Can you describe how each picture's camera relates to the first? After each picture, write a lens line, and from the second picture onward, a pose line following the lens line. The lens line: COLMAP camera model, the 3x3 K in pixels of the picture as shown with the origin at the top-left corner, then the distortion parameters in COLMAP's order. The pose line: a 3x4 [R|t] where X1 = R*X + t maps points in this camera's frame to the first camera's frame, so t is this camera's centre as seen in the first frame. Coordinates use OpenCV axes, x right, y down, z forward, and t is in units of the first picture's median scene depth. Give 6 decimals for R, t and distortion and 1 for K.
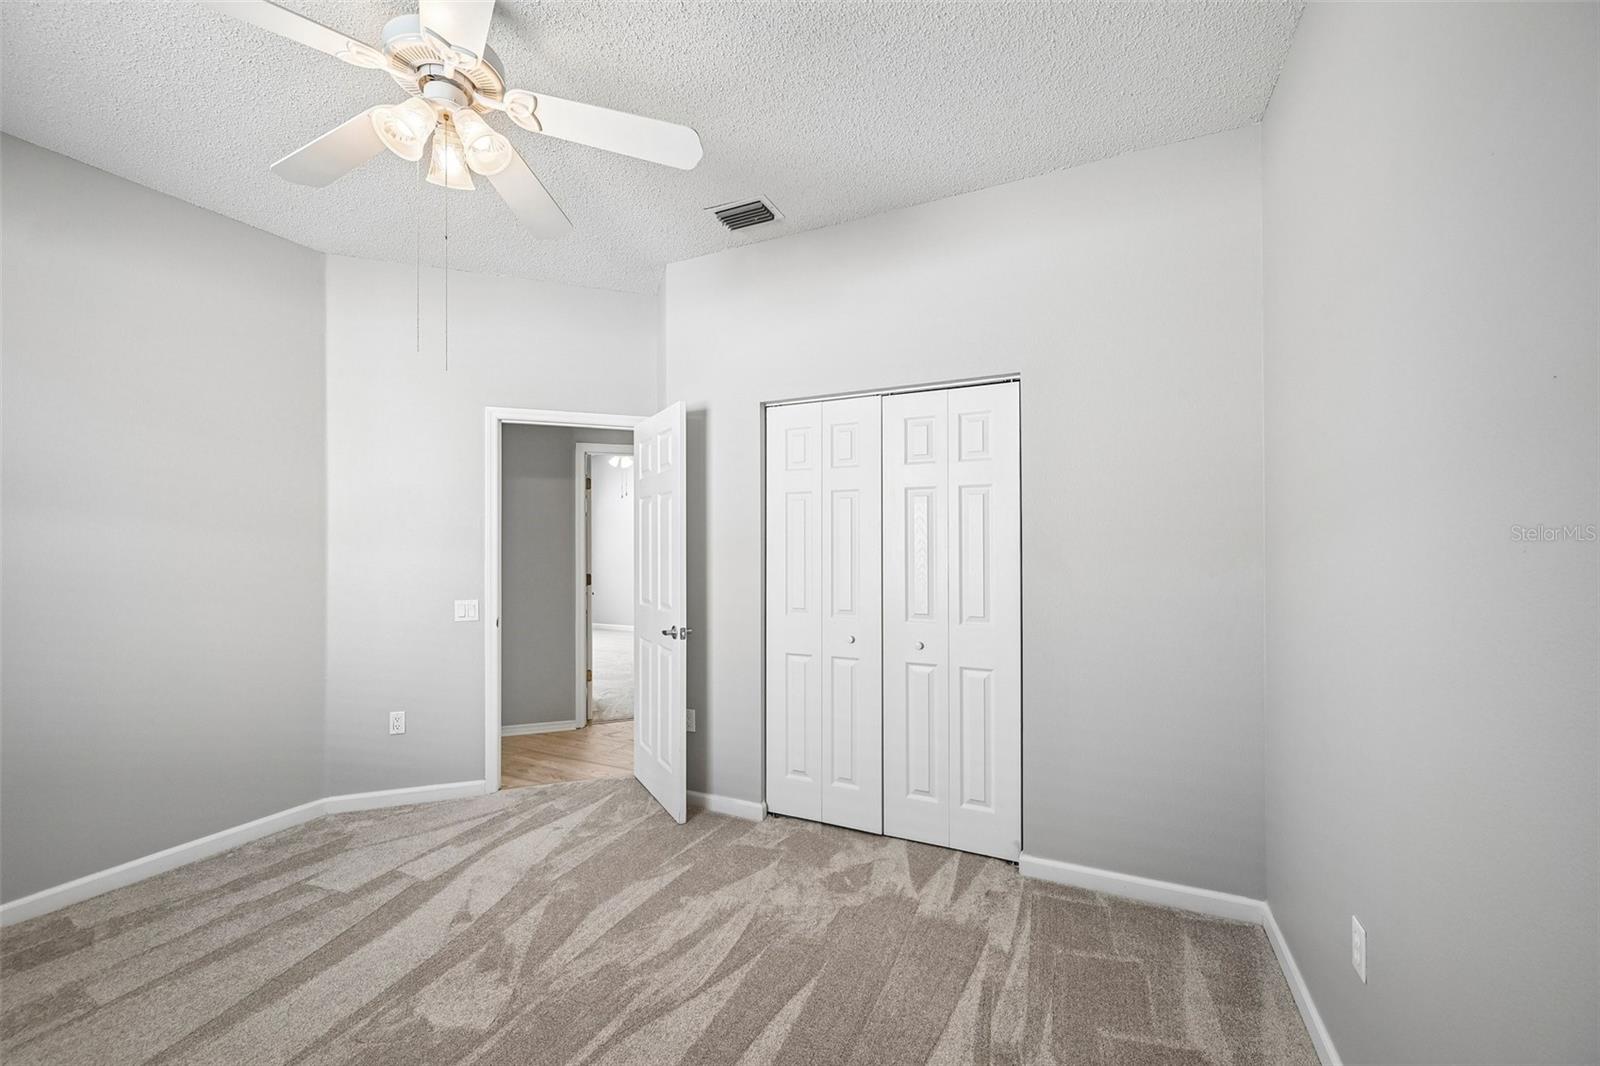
lens RADIAL K [[630.7, 0, 800.9], [0, 630.7, 541.1], [0, 0, 1]] dist [0.000048, 0.000042]
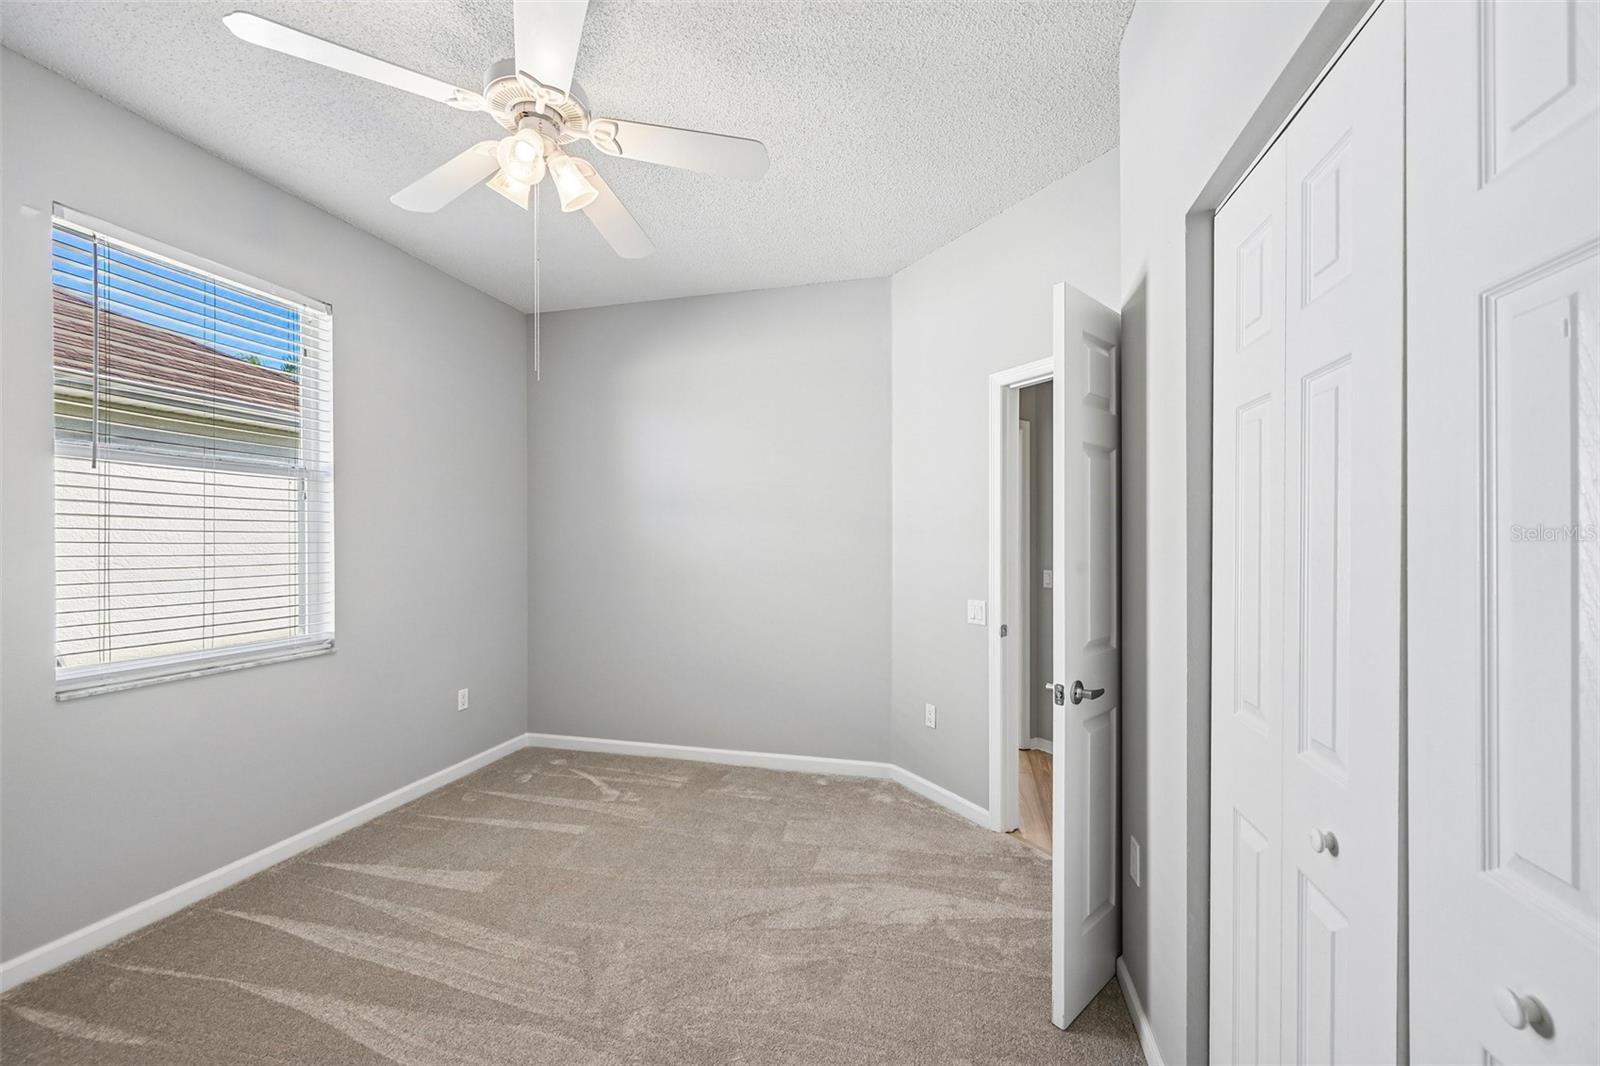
lens RADIAL K [[630.7, 0, 800.9], [0, 630.7, 541.1], [0, 0, 1]] dist [0.000048, 0.000042]
pose [[0.185397, 0.002254, -0.982661, 0.362008], [0.010985, 0.999930, 0.004366, 0.005969], [0.982602, -0.011604, 0.185359, 0.739068]]
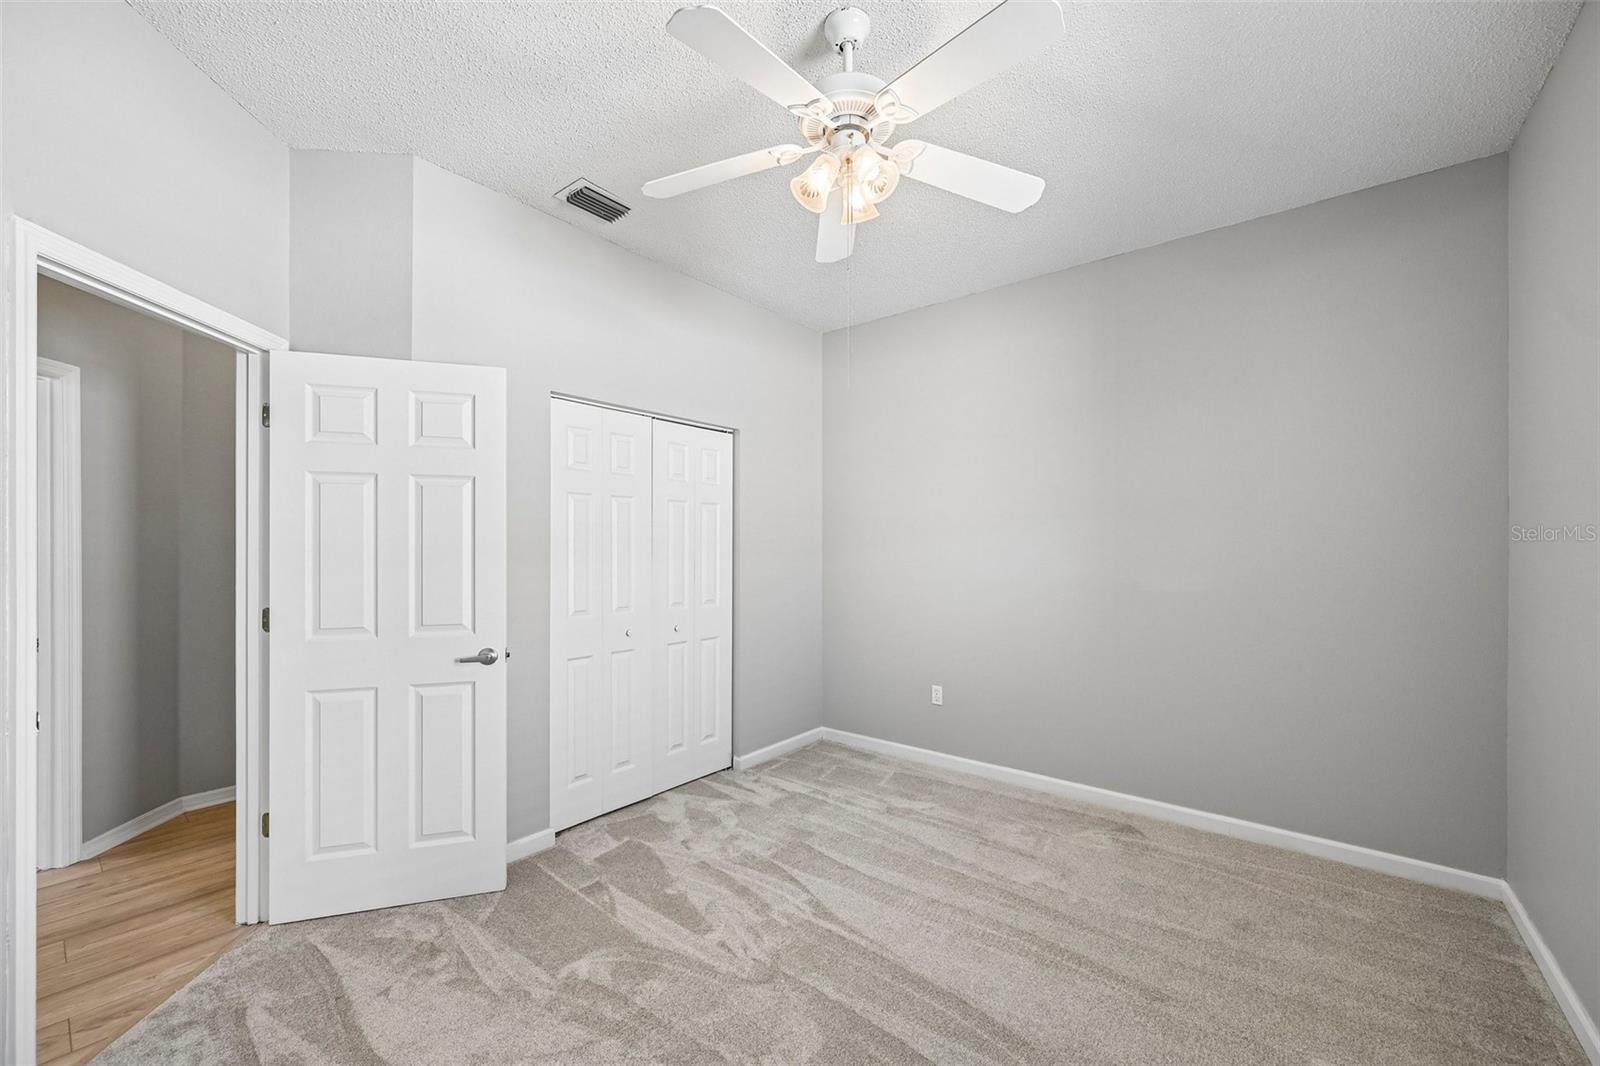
lens RADIAL K [[636.3, 0, 801.8], [0, 636.3, 549.4], [0, 0, 1]] dist [0.000982, 0.000193]
pose [[0.231516, -0.000837, 0.972831, -0.990906], [-0.006773, 0.999974, 0.002472, 0.006172], [-0.972808, -0.007161, 0.231504, 0.483219]]
